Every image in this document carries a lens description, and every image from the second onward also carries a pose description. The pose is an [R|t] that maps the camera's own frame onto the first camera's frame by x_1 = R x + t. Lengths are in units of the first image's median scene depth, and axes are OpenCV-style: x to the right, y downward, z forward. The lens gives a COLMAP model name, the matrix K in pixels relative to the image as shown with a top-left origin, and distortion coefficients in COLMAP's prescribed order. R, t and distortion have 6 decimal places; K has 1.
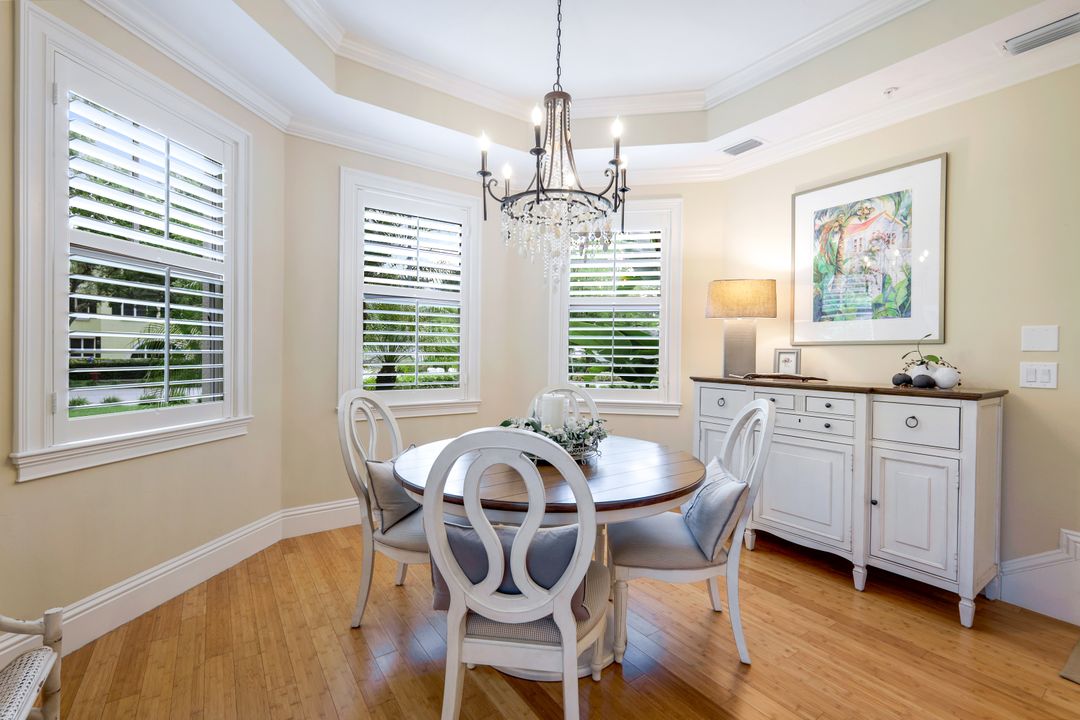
lens RADIAL K [[478.9, 0, 545.0], [0, 478.9, 355.1], [0, 0, 1]] dist [0.003345, -0.001508]
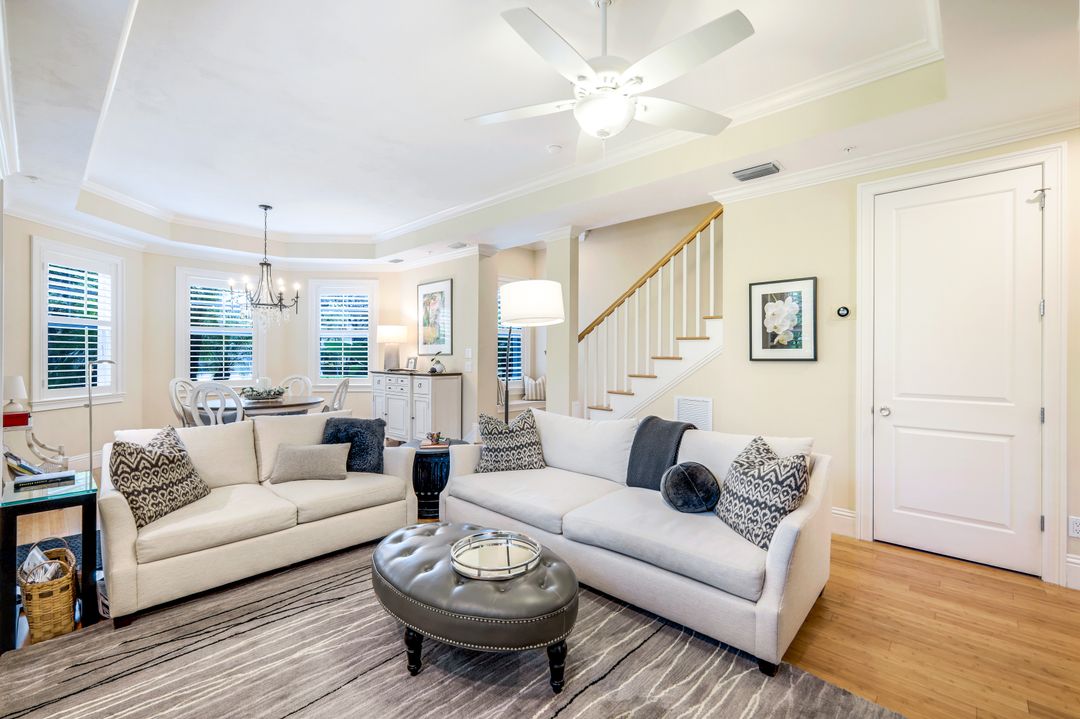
lens RADIAL K [[478.9, 0, 549.5], [0, 478.9, 354.5], [0, 0, 1]] dist [0.003345, -0.001508]
pose [[0.976966, -0.010242, 0.213148, 0.680444], [0.012079, 0.999900, -0.007318, -0.001939], [-0.213052, 0.009724, 0.976992, -1.302638]]
